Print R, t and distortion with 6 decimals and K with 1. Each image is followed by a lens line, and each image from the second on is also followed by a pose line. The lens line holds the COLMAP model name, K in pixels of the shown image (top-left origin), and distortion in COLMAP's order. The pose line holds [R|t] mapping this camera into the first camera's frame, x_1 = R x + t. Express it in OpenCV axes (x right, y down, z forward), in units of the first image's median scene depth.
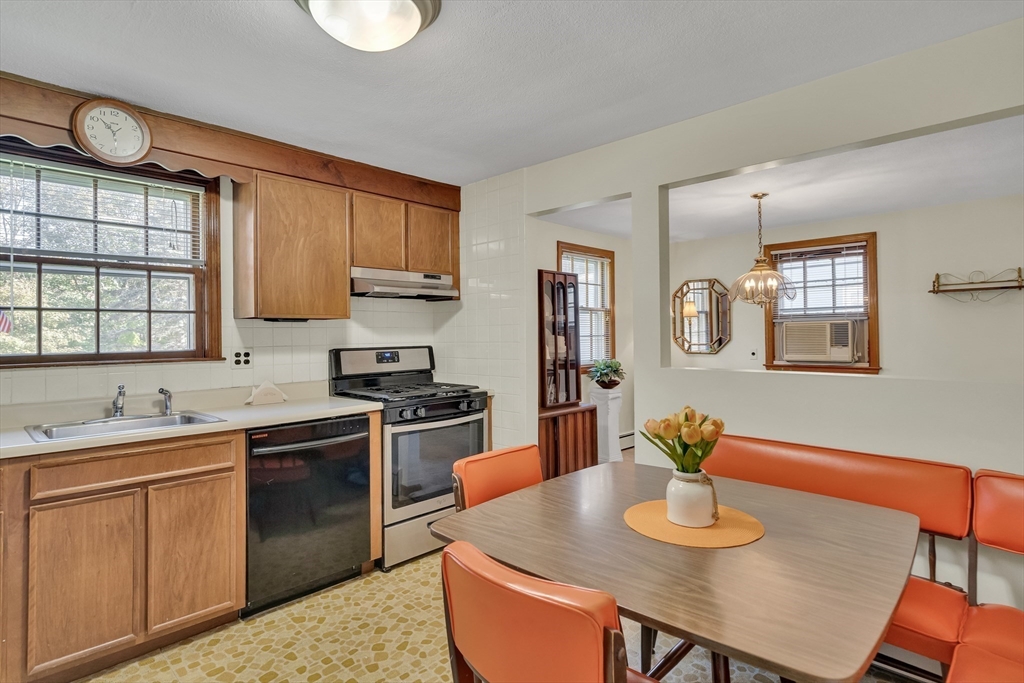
lens RADIAL K [[529.5, 0, 515.4], [0, 529.5, 327.8], [0, 0, 1]] dist [0.000955, -0.000052]
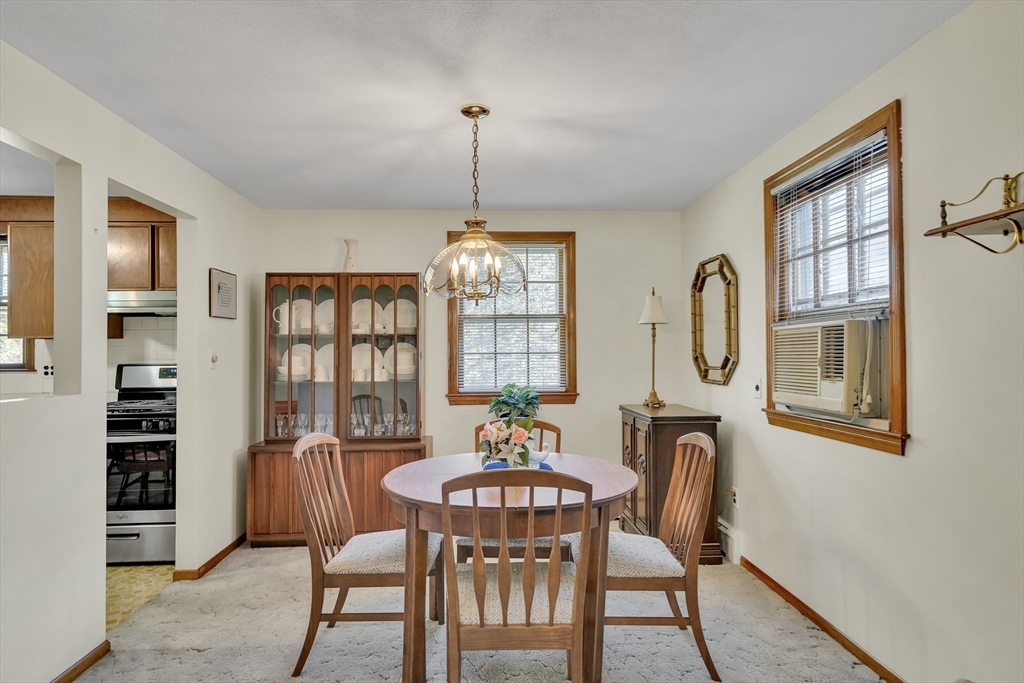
lens RADIAL K [[564.4, 0, 513.4], [0, 564.4, 346.1], [0, 0, 1]] dist [0.000609, 0.000659]
pose [[0.729317, -0.004873, -0.684159, 0.715281], [0.009650, 0.999948, 0.003166, 0.003375], [0.684108, -0.008911, 0.729326, 0.453790]]
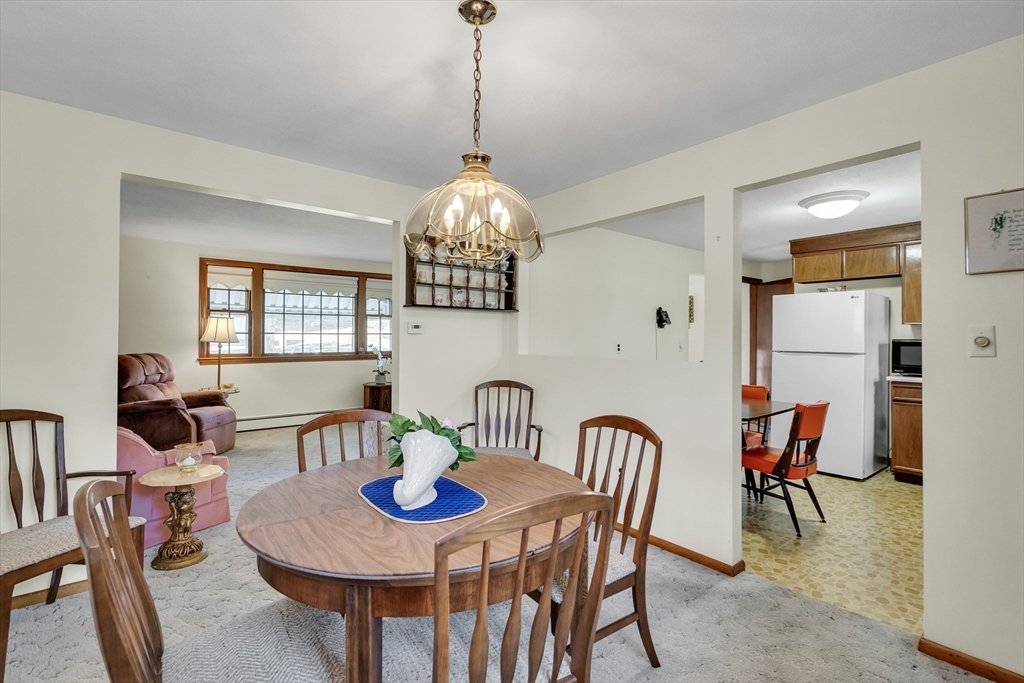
lens RADIAL K [[469.9, 0, 510.1], [0, 469.9, 333.5], [0, 0, 1]] dist [0.000610, 0.000364]
pose [[-0.991711, 0.005702, 0.128365, 0.304609], [0.003073, 0.999782, -0.020672, 0.017066], [-0.128455, -0.020106, -0.991512, 1.081543]]
